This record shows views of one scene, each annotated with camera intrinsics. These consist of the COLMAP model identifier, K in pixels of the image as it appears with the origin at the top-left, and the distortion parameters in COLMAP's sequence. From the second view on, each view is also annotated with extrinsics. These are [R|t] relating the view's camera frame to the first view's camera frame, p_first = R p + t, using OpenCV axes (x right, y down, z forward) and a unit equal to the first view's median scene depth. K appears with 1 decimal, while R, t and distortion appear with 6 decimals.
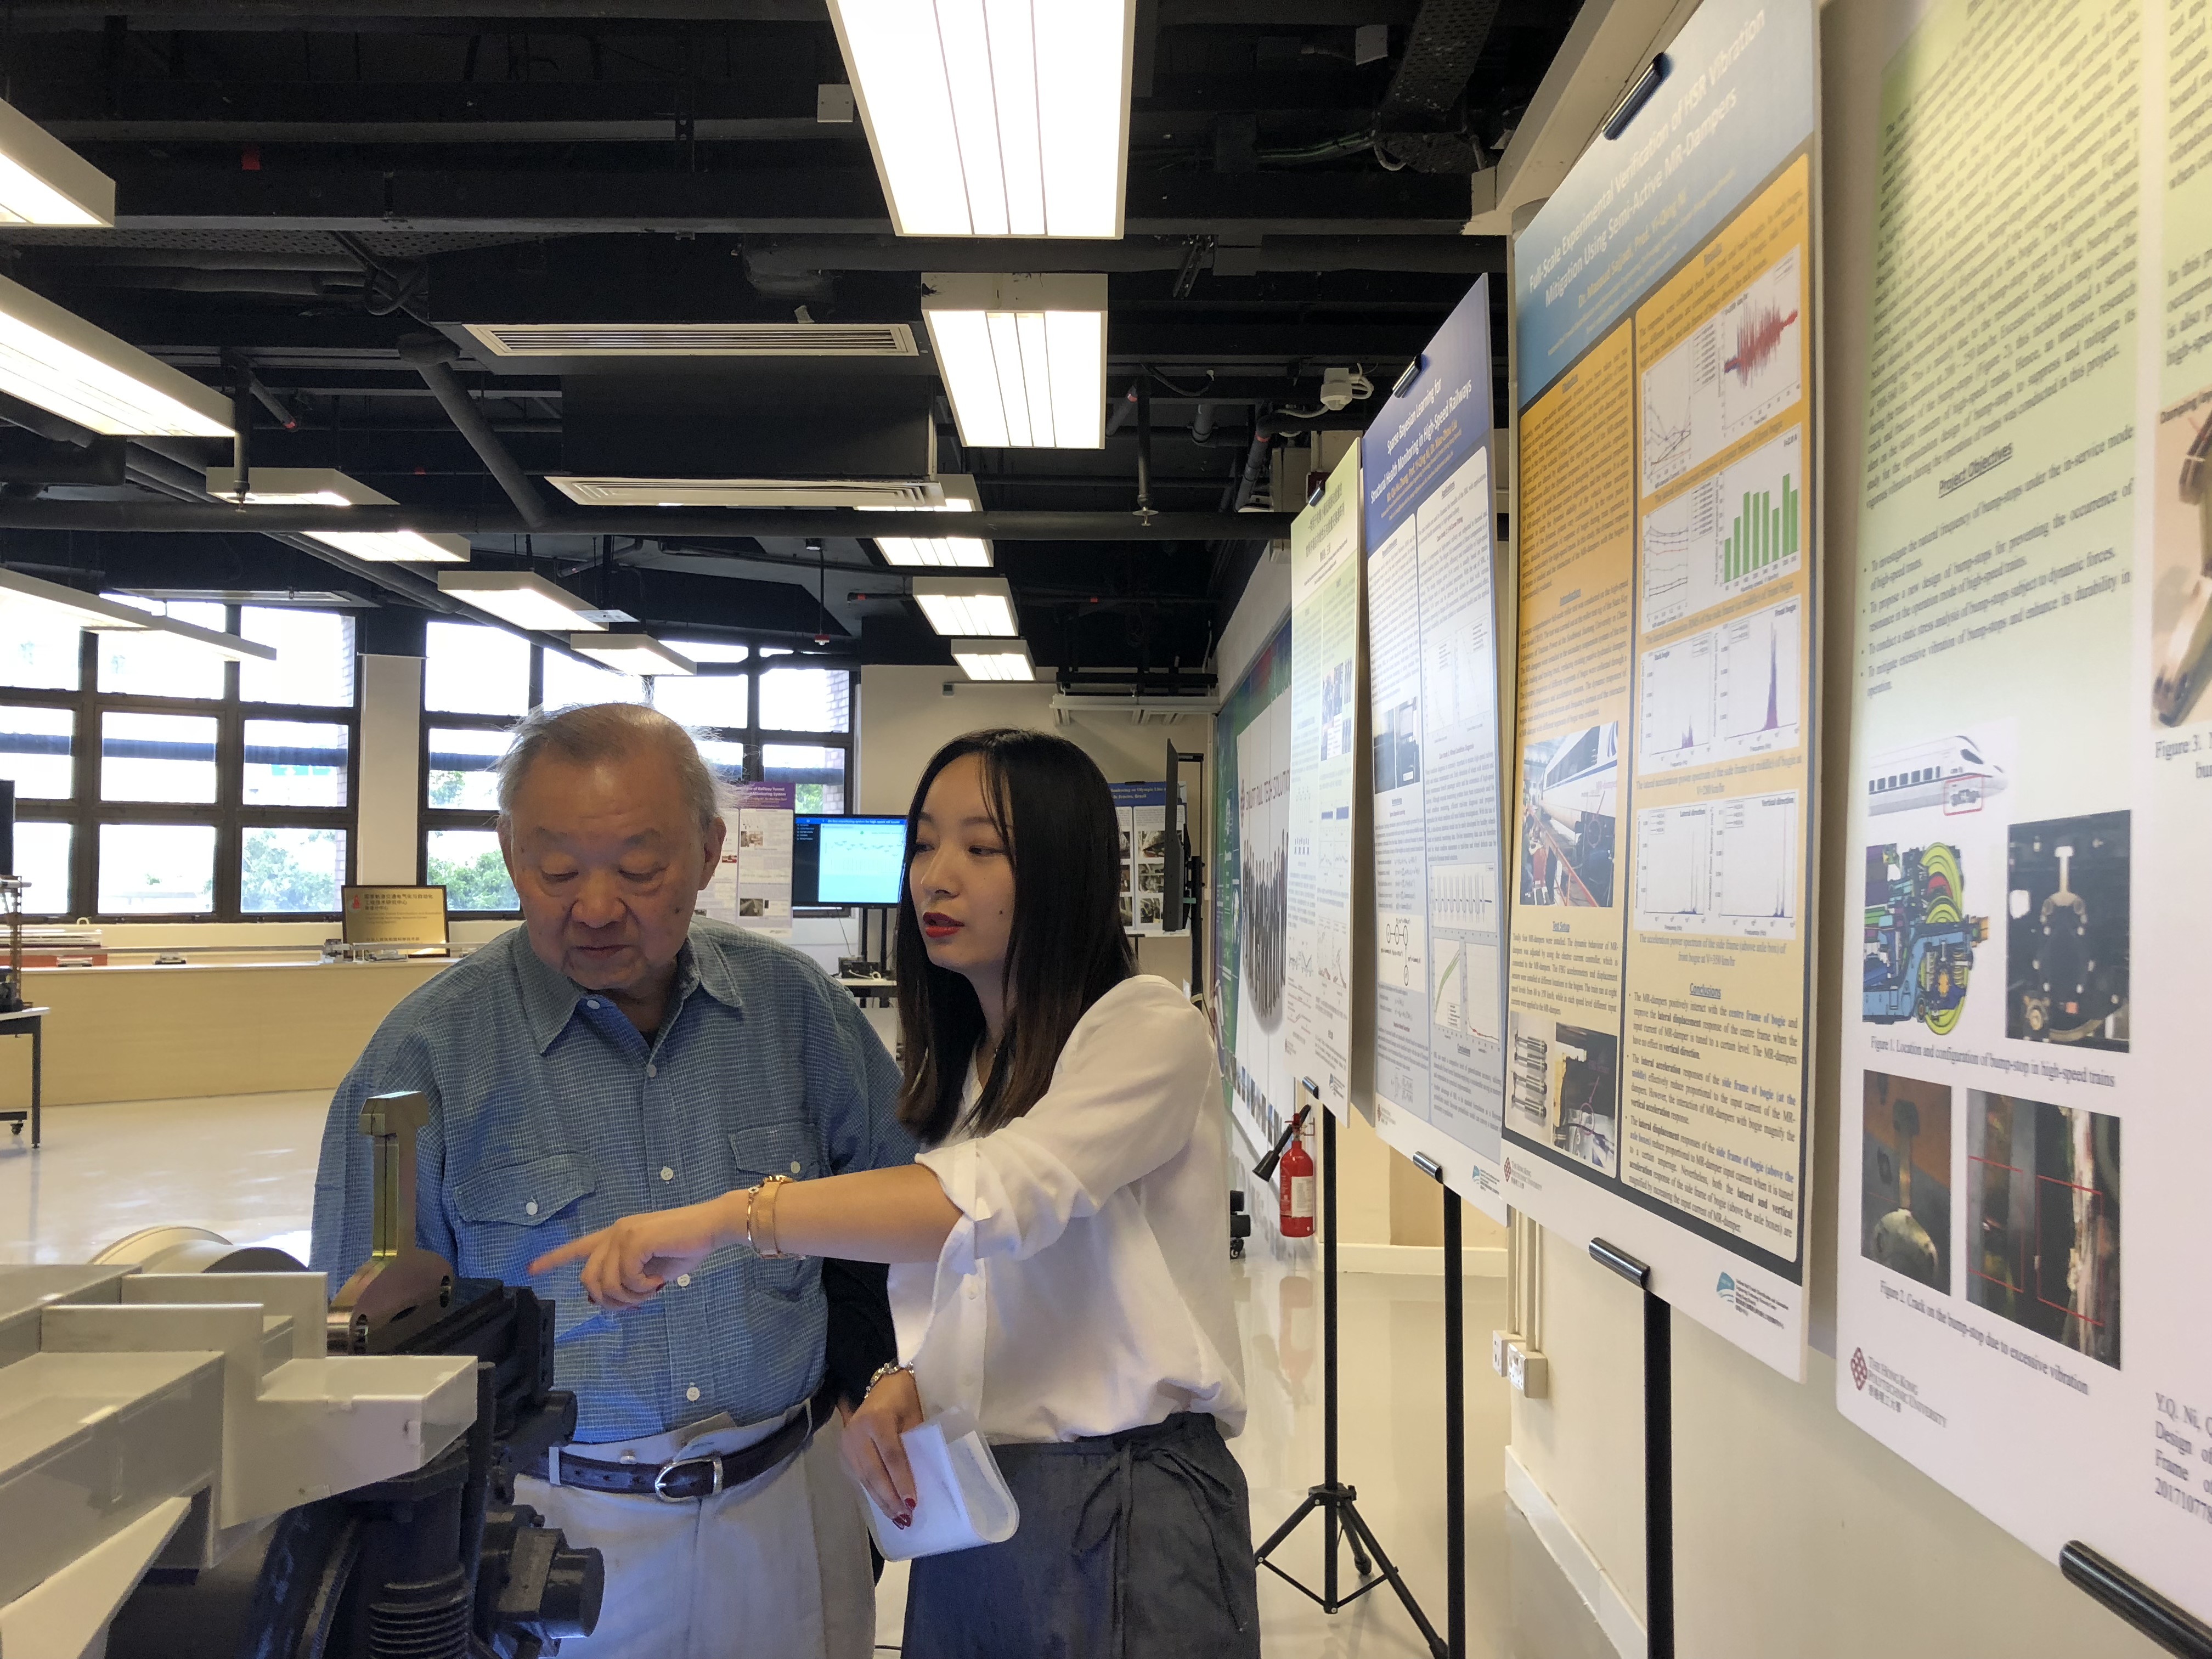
lens RADIAL K [[1827.8, 0, 1111.1], [0, 1827.8, 831.3], [0, 0, 1]] dist [0.029002, -0.034479]
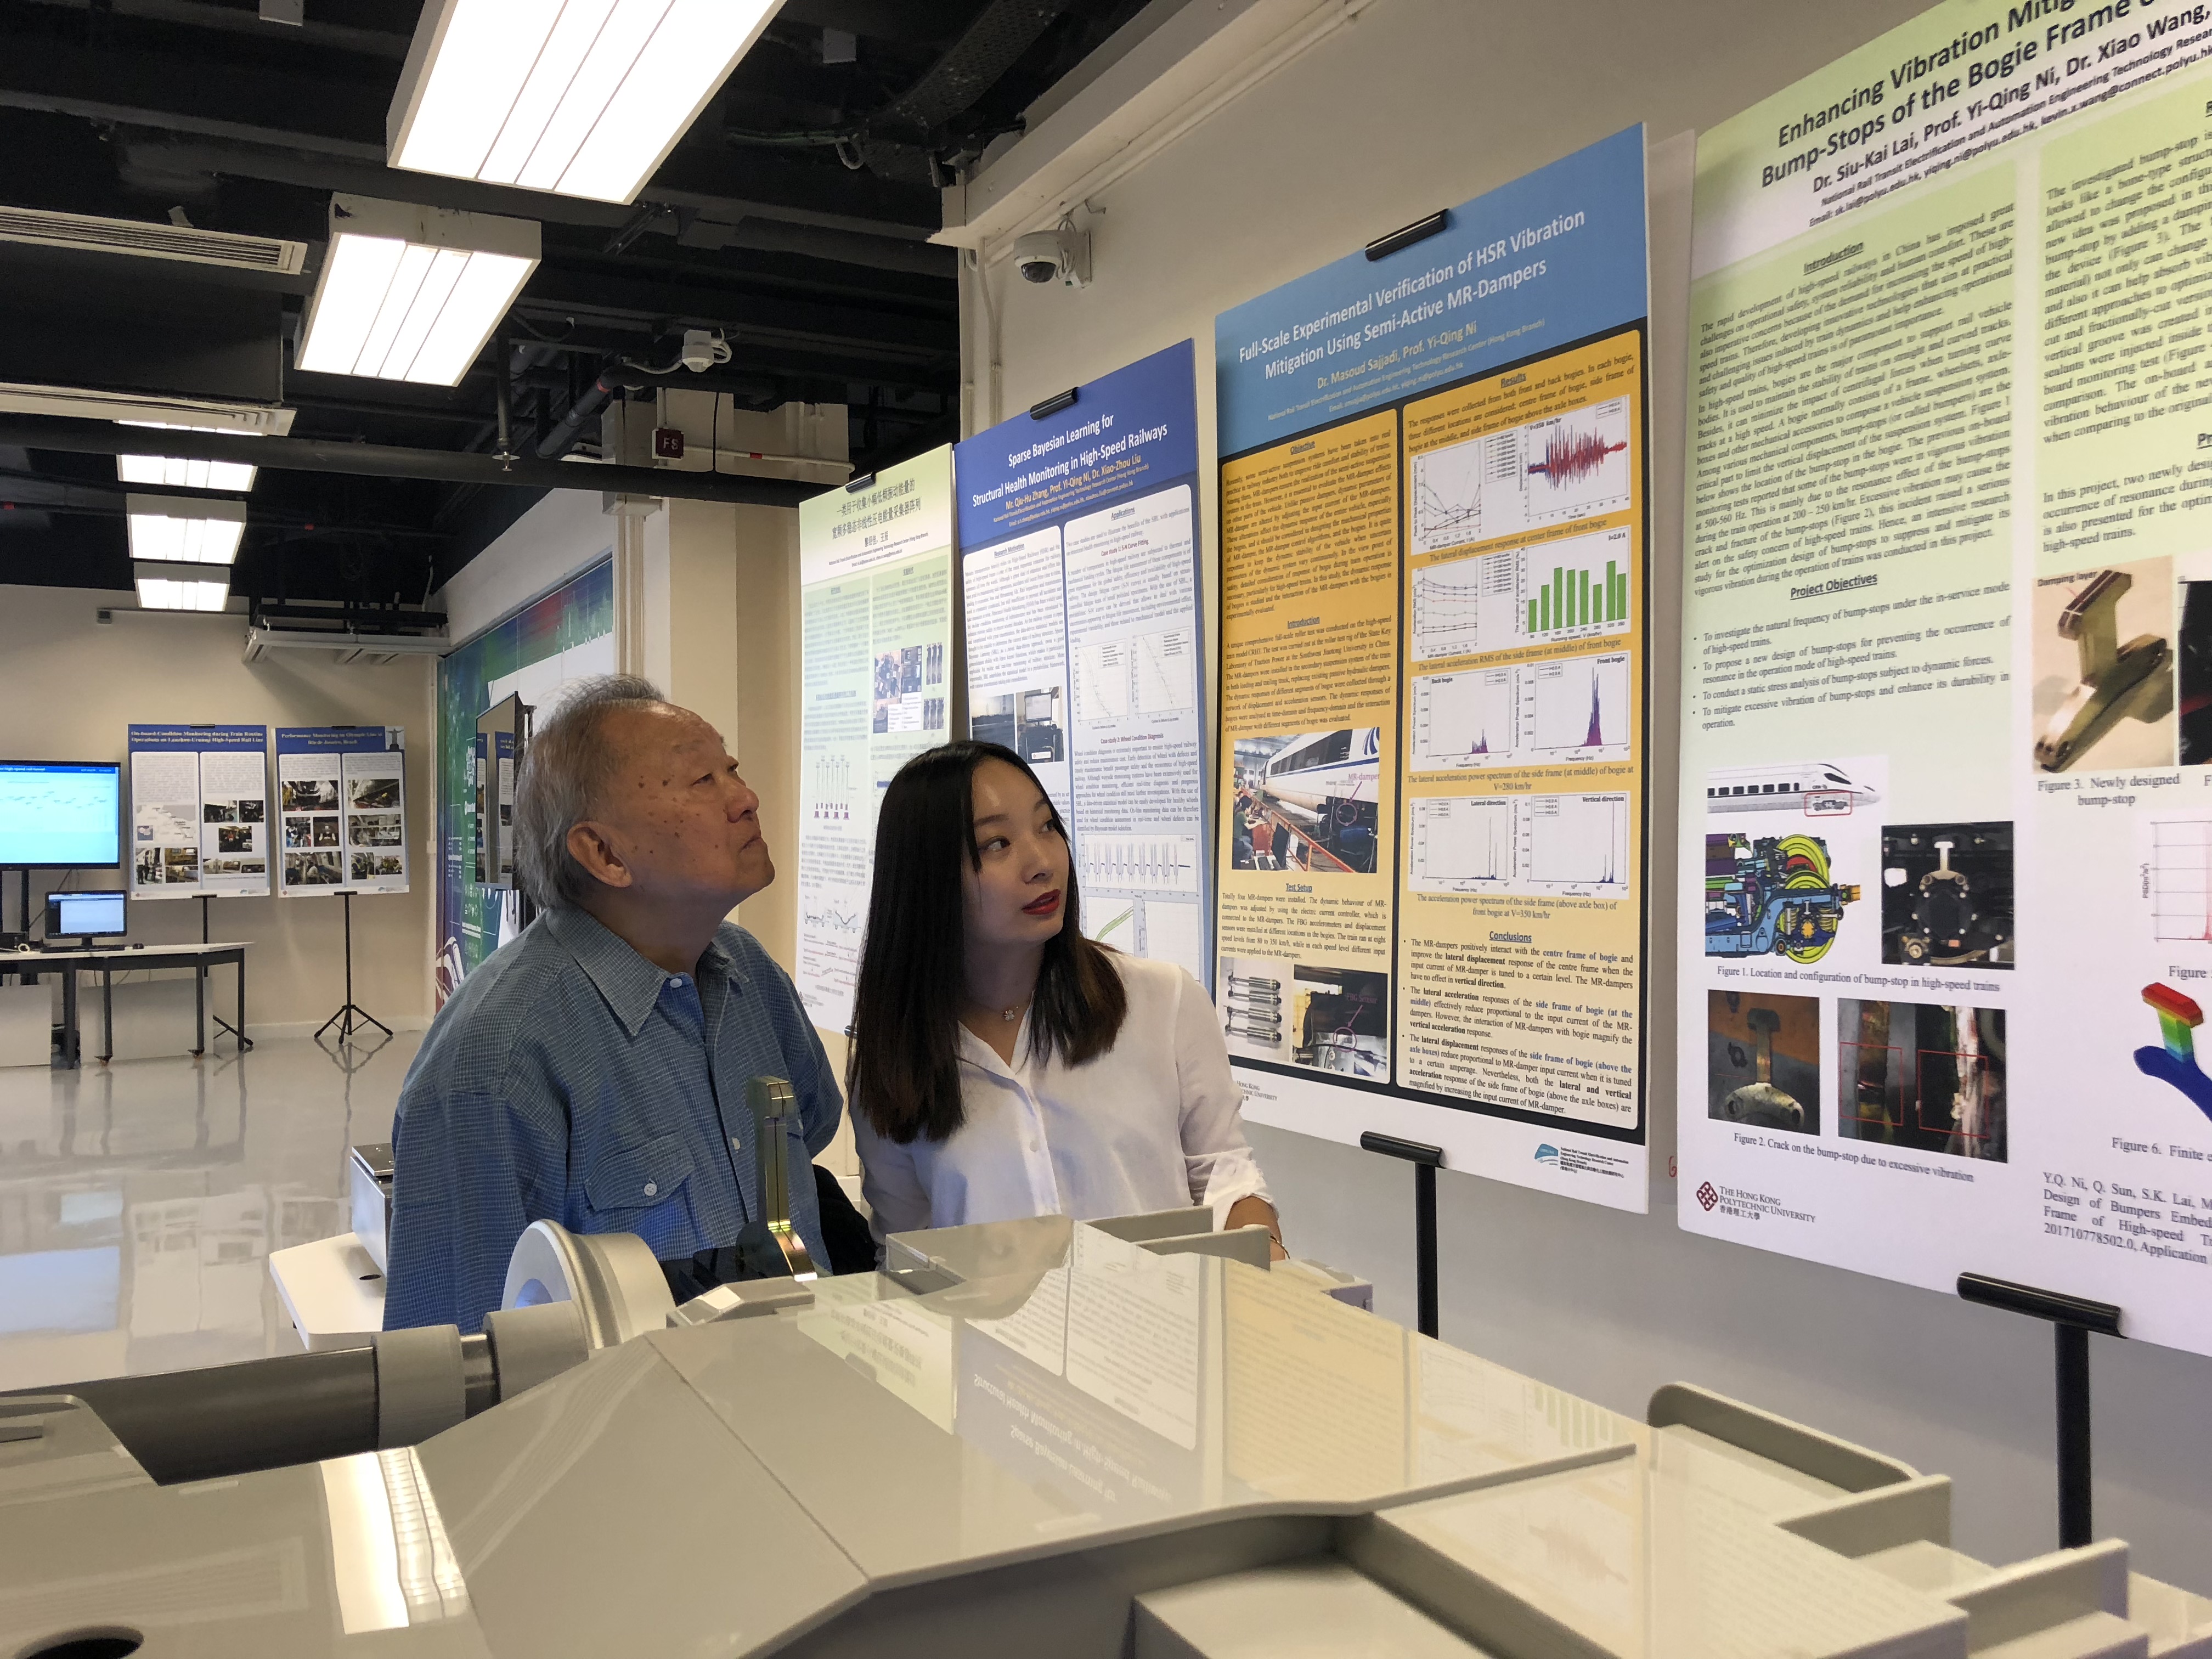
lens RADIAL K [[1827.8, 0, 1095.9], [0, 1827.8, 831.6], [0, 0, 1]] dist [0.029002, -0.034479]
pose [[0.888318, -0.014485, 0.459000, -0.546308], [-0.000965, 0.999441, 0.033408, -0.033554], [-0.459227, -0.030119, 0.887808, -0.043174]]
